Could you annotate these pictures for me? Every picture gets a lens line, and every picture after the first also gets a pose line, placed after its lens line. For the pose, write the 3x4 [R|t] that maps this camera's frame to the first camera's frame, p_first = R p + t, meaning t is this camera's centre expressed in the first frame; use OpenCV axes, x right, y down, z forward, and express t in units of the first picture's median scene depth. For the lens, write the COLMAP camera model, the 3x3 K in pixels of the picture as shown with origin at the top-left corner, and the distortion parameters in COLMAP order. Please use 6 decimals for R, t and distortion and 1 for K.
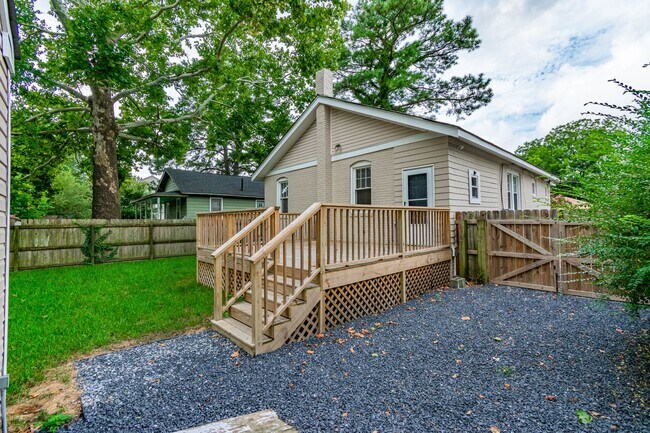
lens RADIAL K [[289.2, 0, 321.2], [0, 289.2, 216.2], [0, 0, 1]] dist [0.010058, -0.001314]
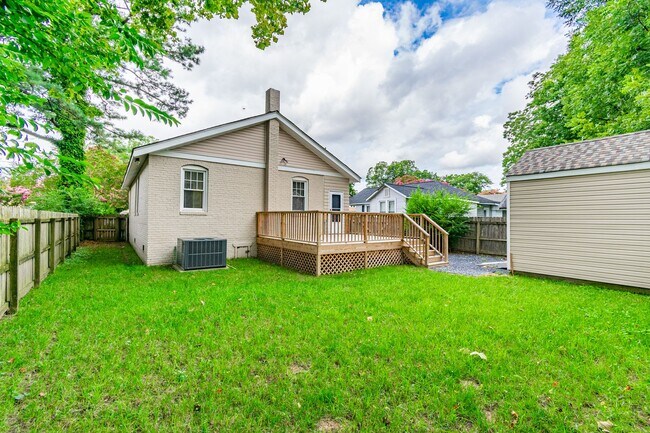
lens RADIAL K [[289.2, 0, 321.4], [0, 289.2, 219.2], [0, 0, 1]] dist [0.010058, -0.001314]
pose [[0.120468, 0.010713, 0.992659, -1.231225], [-0.032477, 0.999449, -0.006845, 0.020868], [-0.992186, -0.031414, 0.120749, 0.715339]]
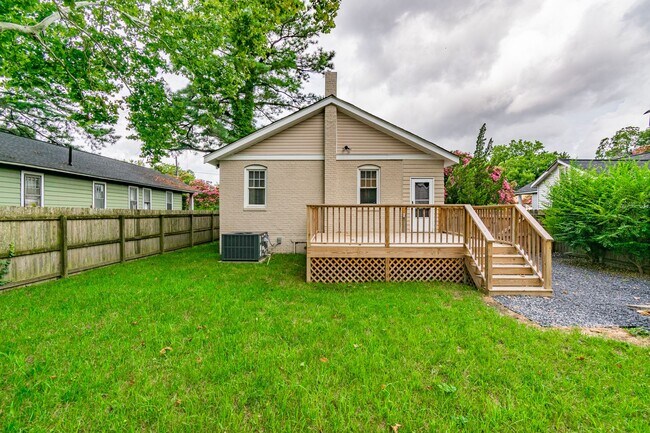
lens RADIAL K [[289.2, 0, 322.5], [0, 289.2, 215.3], [0, 0, 1]] dist [0.010058, -0.001314]
pose [[0.690104, 0.006046, 0.723685, -0.858418], [-0.023840, 0.999612, 0.014383, 0.006544], [-0.723317, -0.027178, 0.689981, 0.301535]]
